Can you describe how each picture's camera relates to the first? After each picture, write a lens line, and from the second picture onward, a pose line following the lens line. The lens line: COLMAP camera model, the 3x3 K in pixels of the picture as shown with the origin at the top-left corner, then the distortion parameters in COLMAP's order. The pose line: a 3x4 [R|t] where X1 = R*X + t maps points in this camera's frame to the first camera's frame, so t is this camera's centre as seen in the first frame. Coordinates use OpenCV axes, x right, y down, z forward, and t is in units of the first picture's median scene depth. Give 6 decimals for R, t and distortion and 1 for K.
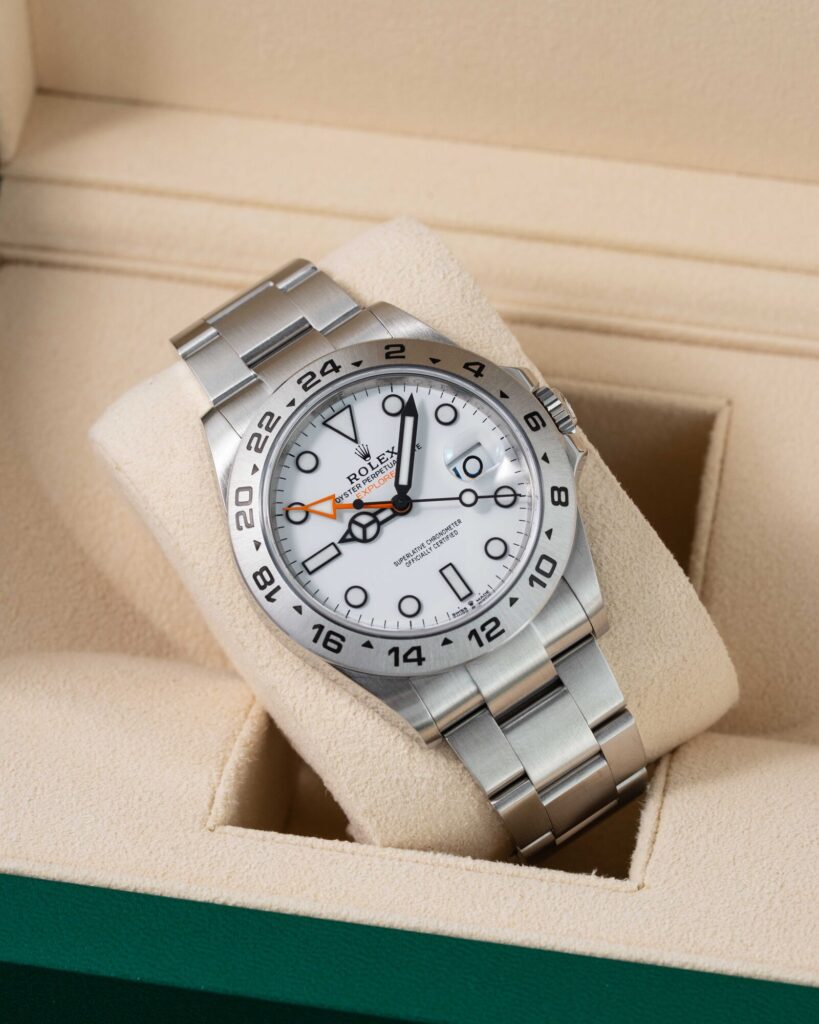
lens RADIAL K [[4471.8, 0, 409.5], [0, 4471.8, 512.0], [0, 0, 1]] dist [0.048956, -1.057928]
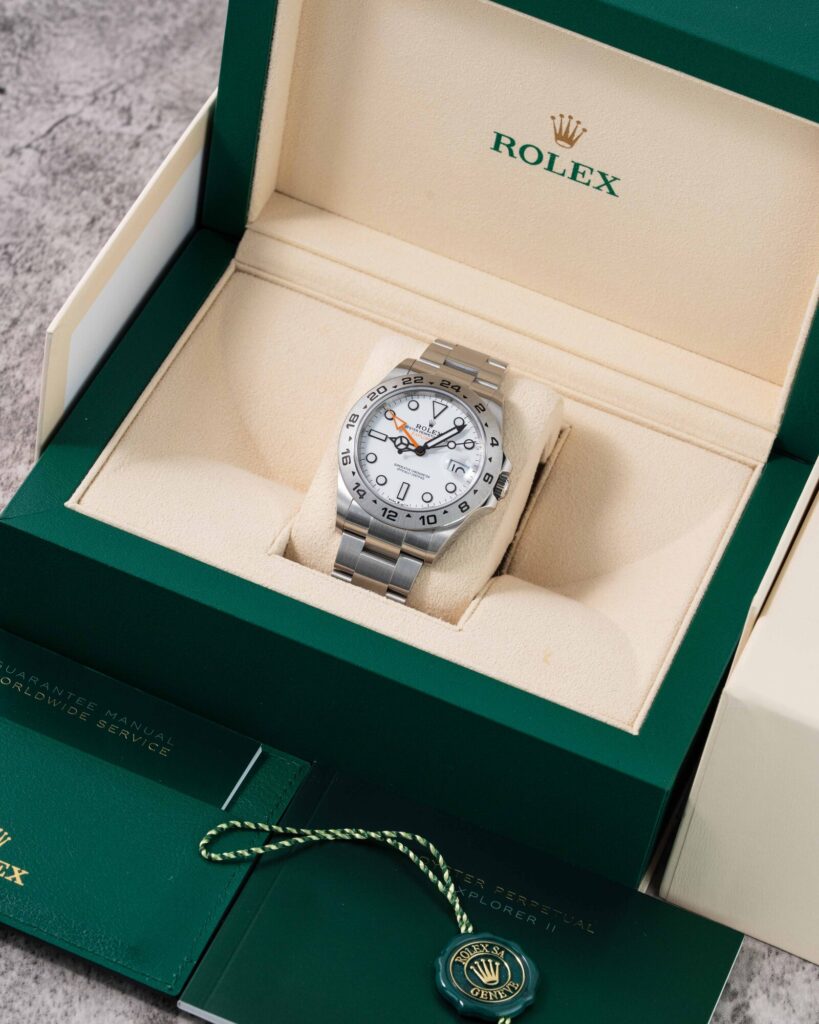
lens RADIAL K [[4471.8, 0, 409.5], [0, 4471.8, 512.0], [0, 0, 1]] dist [0.048956, -1.057928]
pose [[0.968113, 0.249000, -0.027520, 0.069704], [-0.249724, 0.967940, -0.027040, 0.089294], [0.019904, 0.033050, 0.999255, -1.057849]]
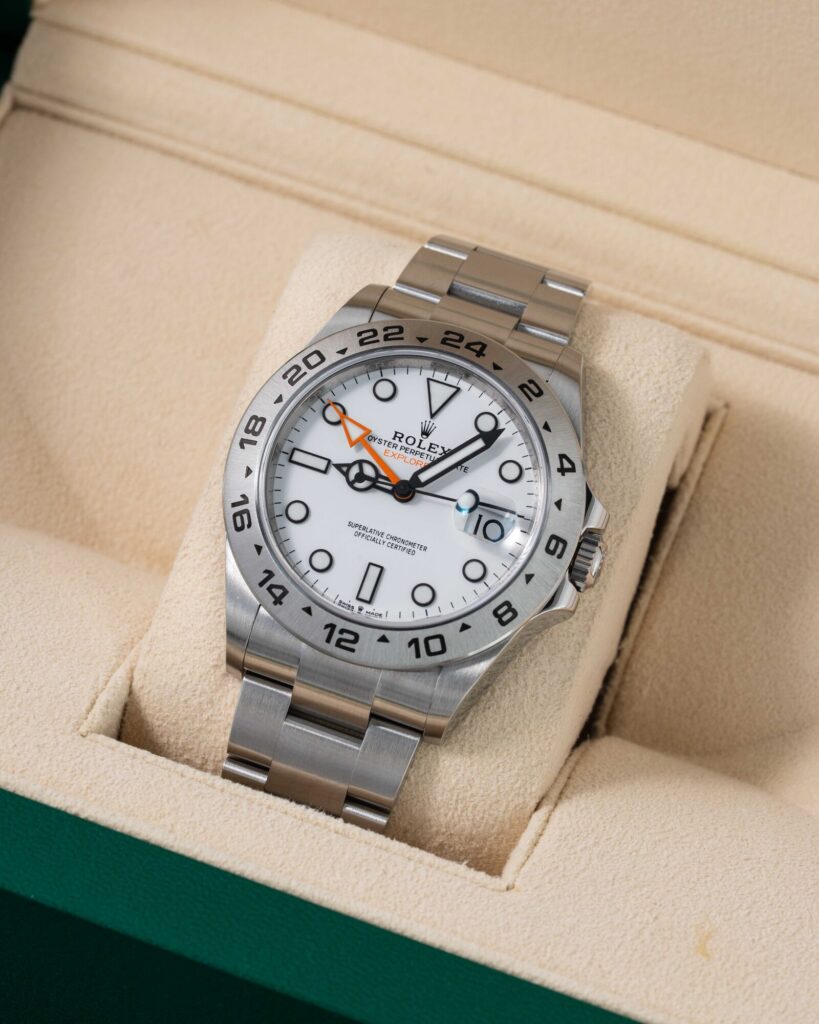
lens RADIAL K [[4471.8, 0, 409.5], [0, 4471.8, 512.0], [0, 0, 1]] dist [0.048956, -1.057928]
pose [[0.978217, 0.204470, -0.035833, 0.046659], [-0.203693, 0.978737, 0.024165, -0.012211], [0.040012, -0.016339, 0.999066, 0.051566]]
